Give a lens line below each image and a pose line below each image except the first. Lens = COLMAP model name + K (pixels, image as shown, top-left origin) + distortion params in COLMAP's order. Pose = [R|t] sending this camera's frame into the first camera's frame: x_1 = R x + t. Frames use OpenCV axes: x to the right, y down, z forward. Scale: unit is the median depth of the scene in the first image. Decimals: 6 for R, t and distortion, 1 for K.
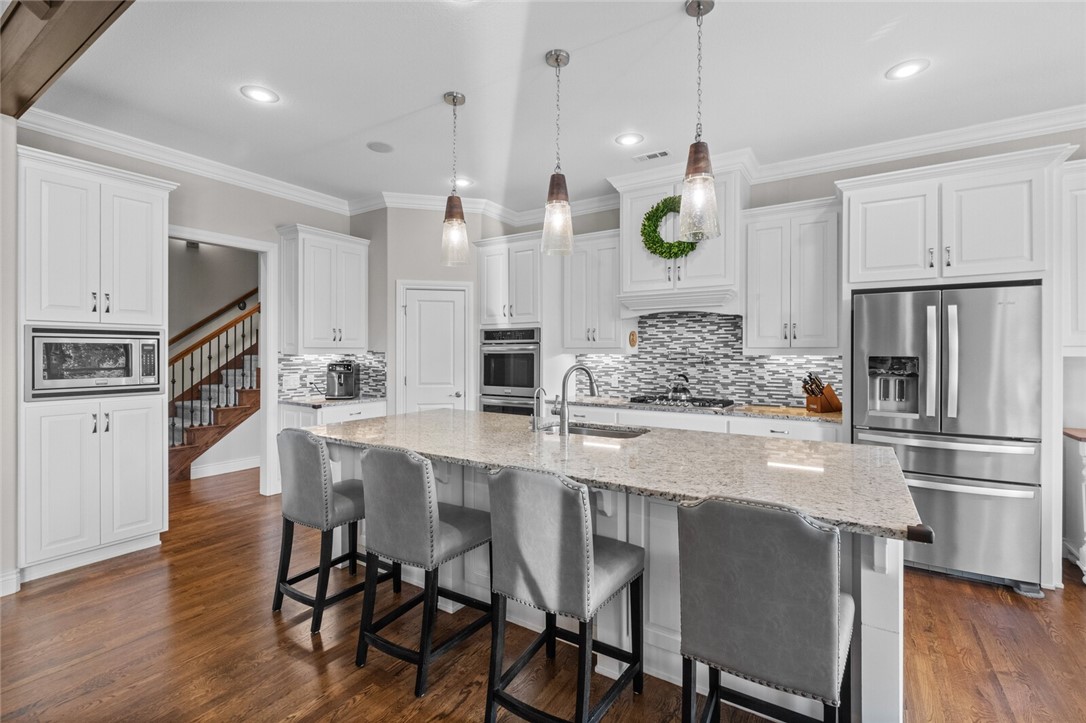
lens RADIAL K [[481.3, 0, 544.4], [0, 481.3, 353.0], [0, 0, 1]] dist [0.001819, -0.000880]
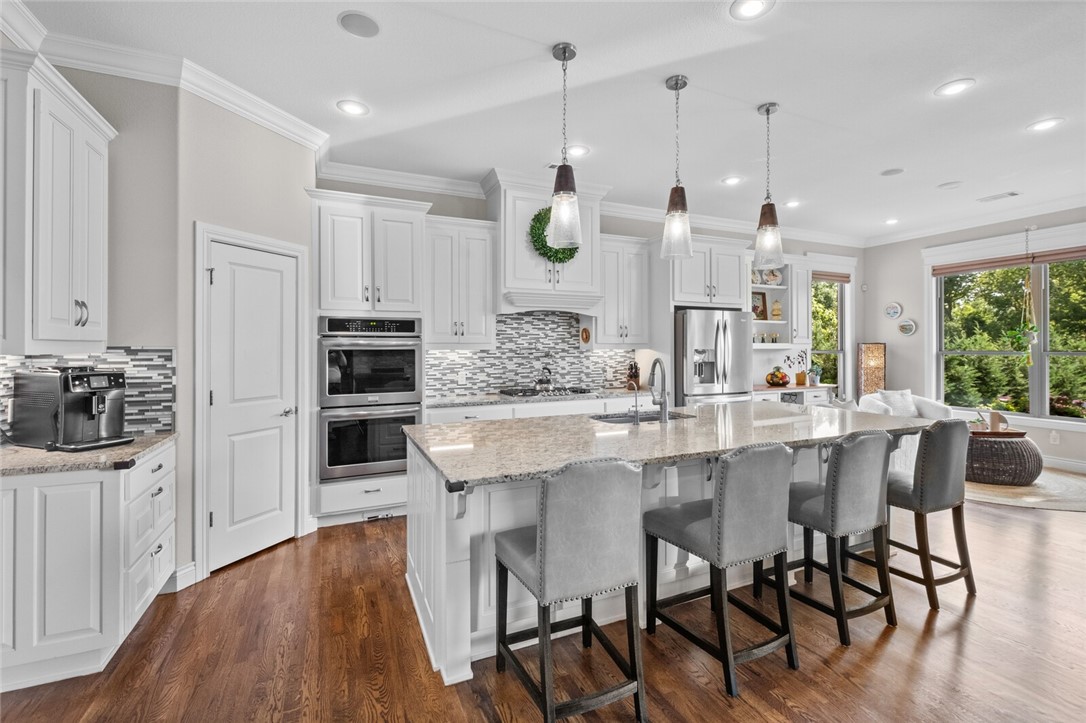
lens RADIAL K [[481.3, 0, 550.6], [0, 481.3, 346.0], [0, 0, 1]] dist [0.001819, -0.000880]
pose [[0.540419, -0.000902, 0.841396, -0.602276], [0.005405, 0.999983, -0.002399, -0.001840], [-0.841379, 0.005844, 0.540414, 0.368199]]
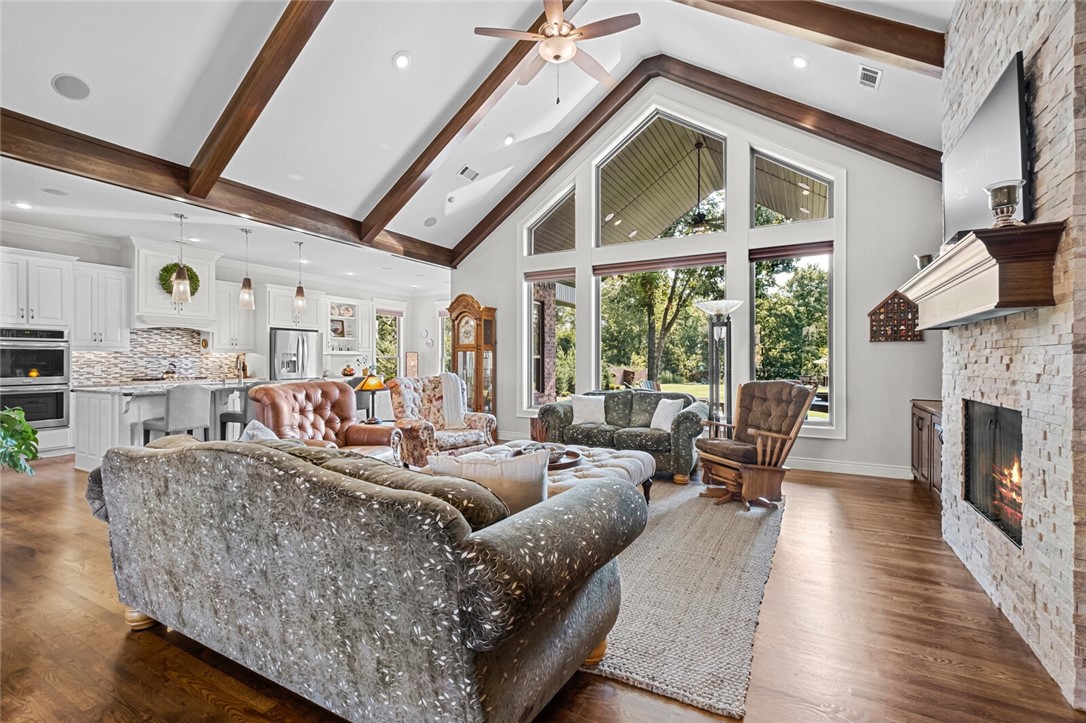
lens RADIAL K [[481.3, 0, 564.3], [0, 481.3, 358.6], [0, 0, 1]] dist [0.001819, -0.000880]
pose [[-0.096187, 0.000658, 0.995363, -1.475408], [0.001568, 0.999999, -0.000509, 0.028154], [-0.995362, 0.001512, -0.096187, -0.221347]]
